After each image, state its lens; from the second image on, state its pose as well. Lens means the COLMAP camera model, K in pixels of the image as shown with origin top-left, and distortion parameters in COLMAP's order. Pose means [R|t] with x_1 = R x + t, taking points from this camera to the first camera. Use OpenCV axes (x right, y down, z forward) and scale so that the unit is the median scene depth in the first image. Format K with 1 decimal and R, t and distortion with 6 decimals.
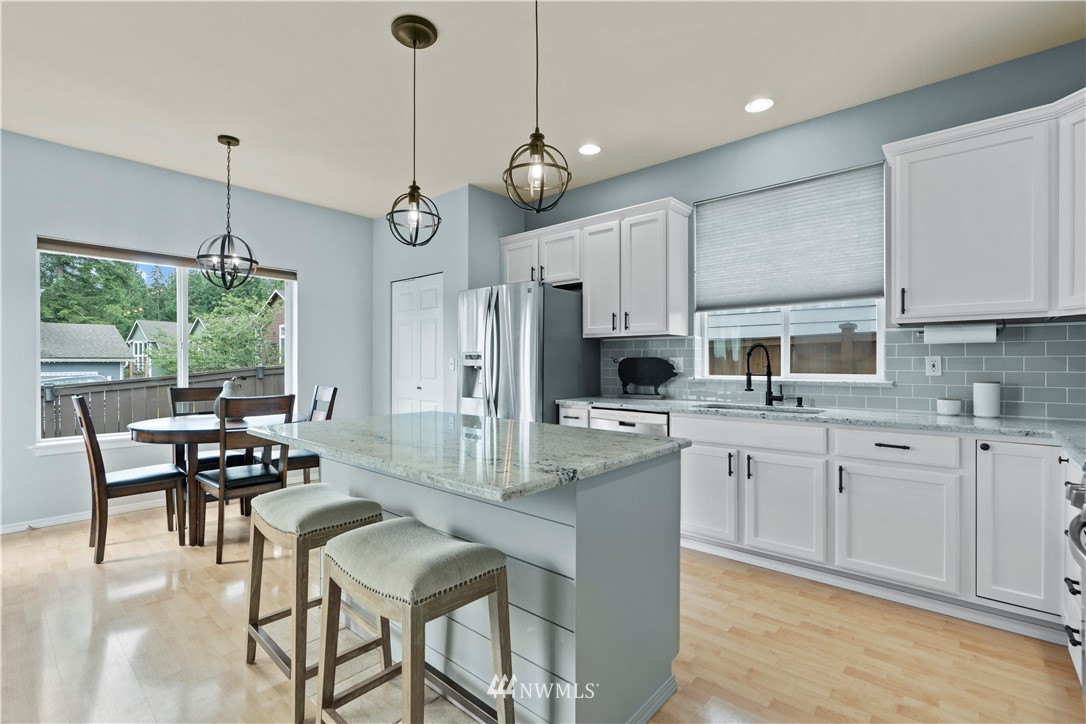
lens RADIAL K [[495.4, 0, 542.0], [0, 495.4, 362.0], [0, 0, 1]] dist [0.000541, -0.000268]
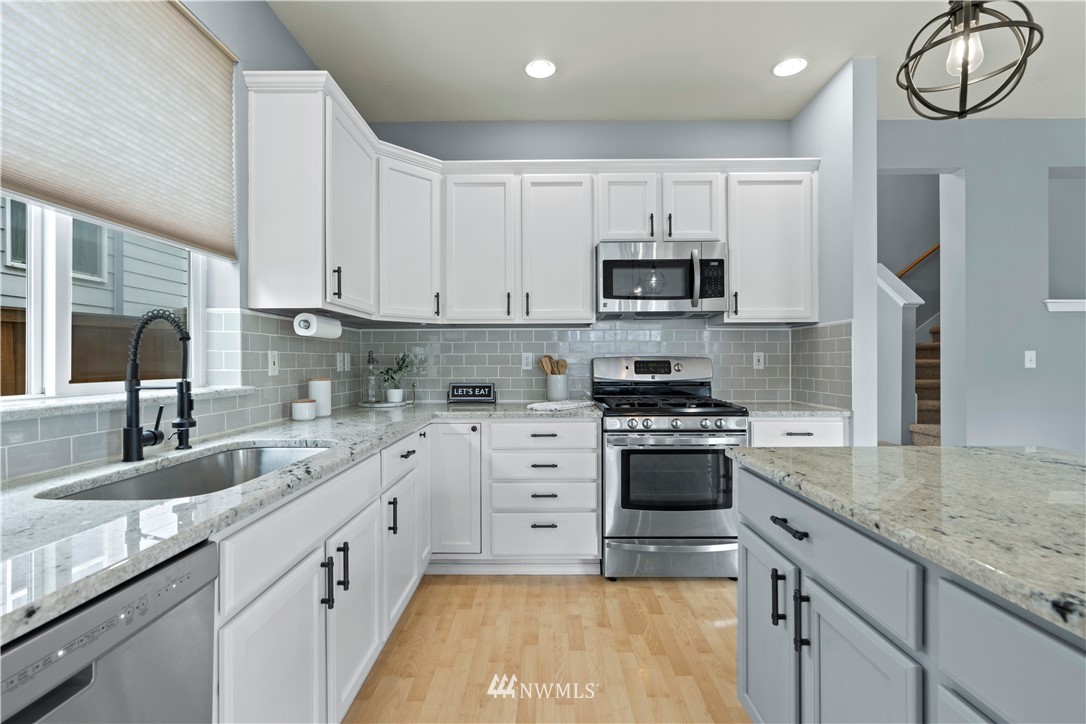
lens RADIAL K [[495.4, 0, 539.8], [0, 495.4, 359.2], [0, 0, 1]] dist [0.000541, -0.000268]
pose [[-0.655083, 0.006651, 0.755527, -0.076525], [0.002547, 0.999975, -0.006595, 0.007011], [-0.755552, -0.002396, -0.655084, 1.019826]]
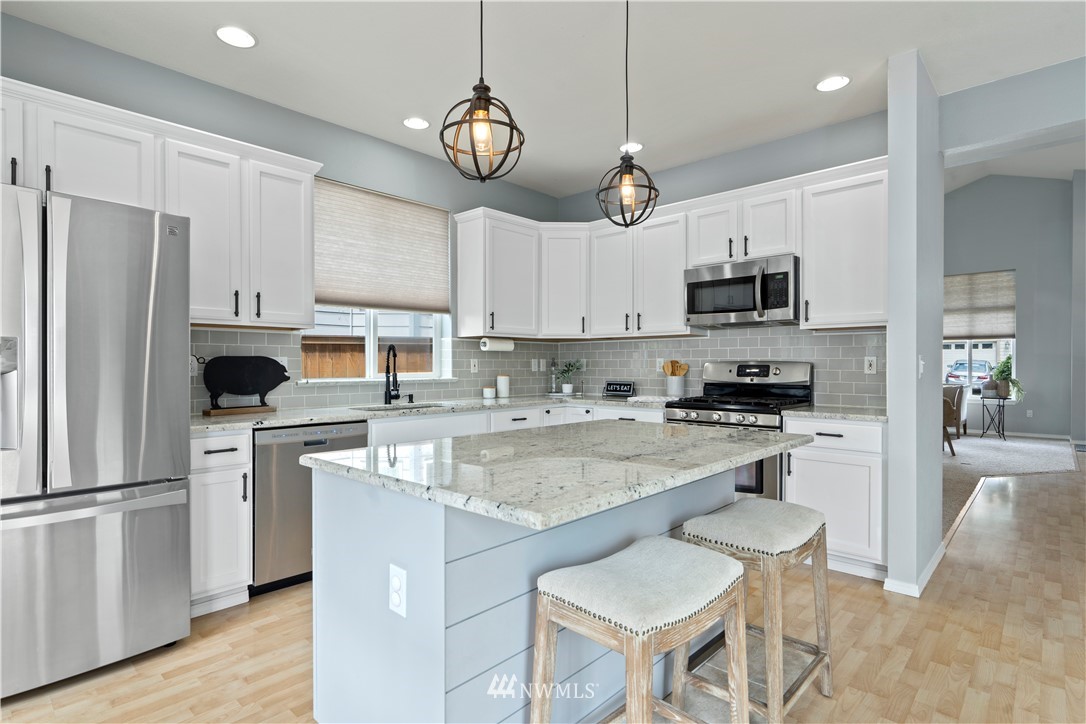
lens RADIAL K [[557.1, 0, 539.4], [0, 557.1, 368.2], [0, 0, 1]] dist [0.004699, 0.000085]
pose [[0.028268, -0.006293, 0.999581, -0.710561], [-0.000350, 0.999980, 0.006306, 0.003760], [-0.999600, -0.000529, 0.028265, 0.650368]]
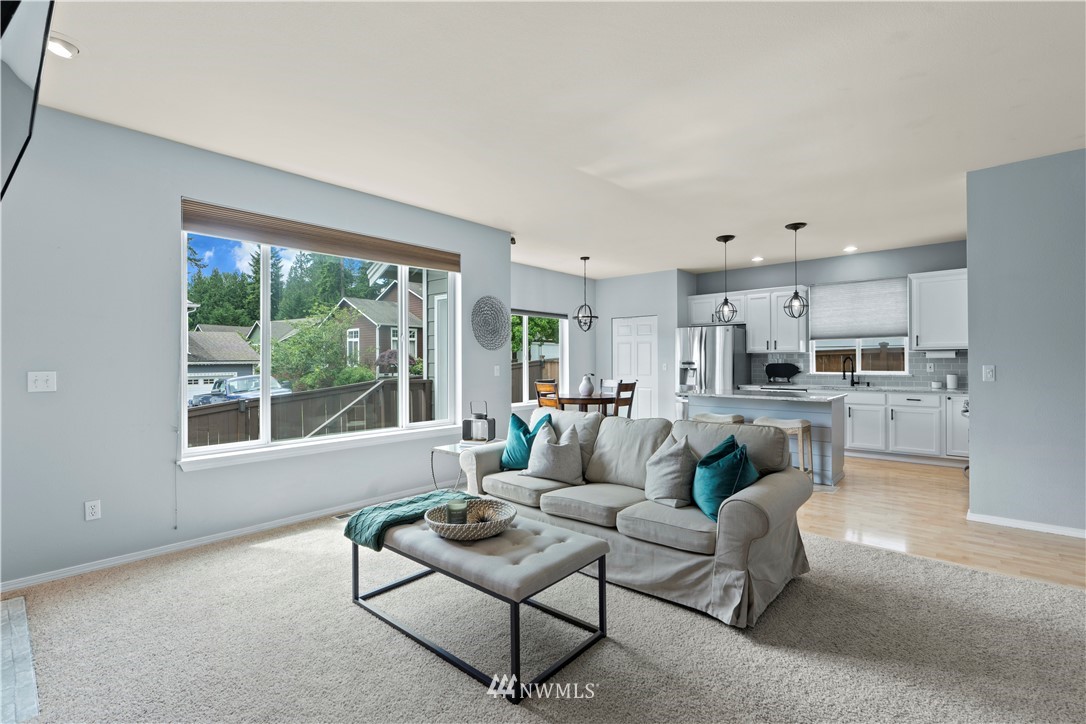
lens RADIAL K [[495.4, 0, 542.7], [0, 495.4, 361.2], [0, 0, 1]] dist [0.000541, -0.000268]
pose [[0.999988, -0.004874, 0.000443, -0.861667], [0.004873, 0.999988, 0.001031, -0.027637], [-0.000448, -0.001029, 0.999999, -1.109127]]
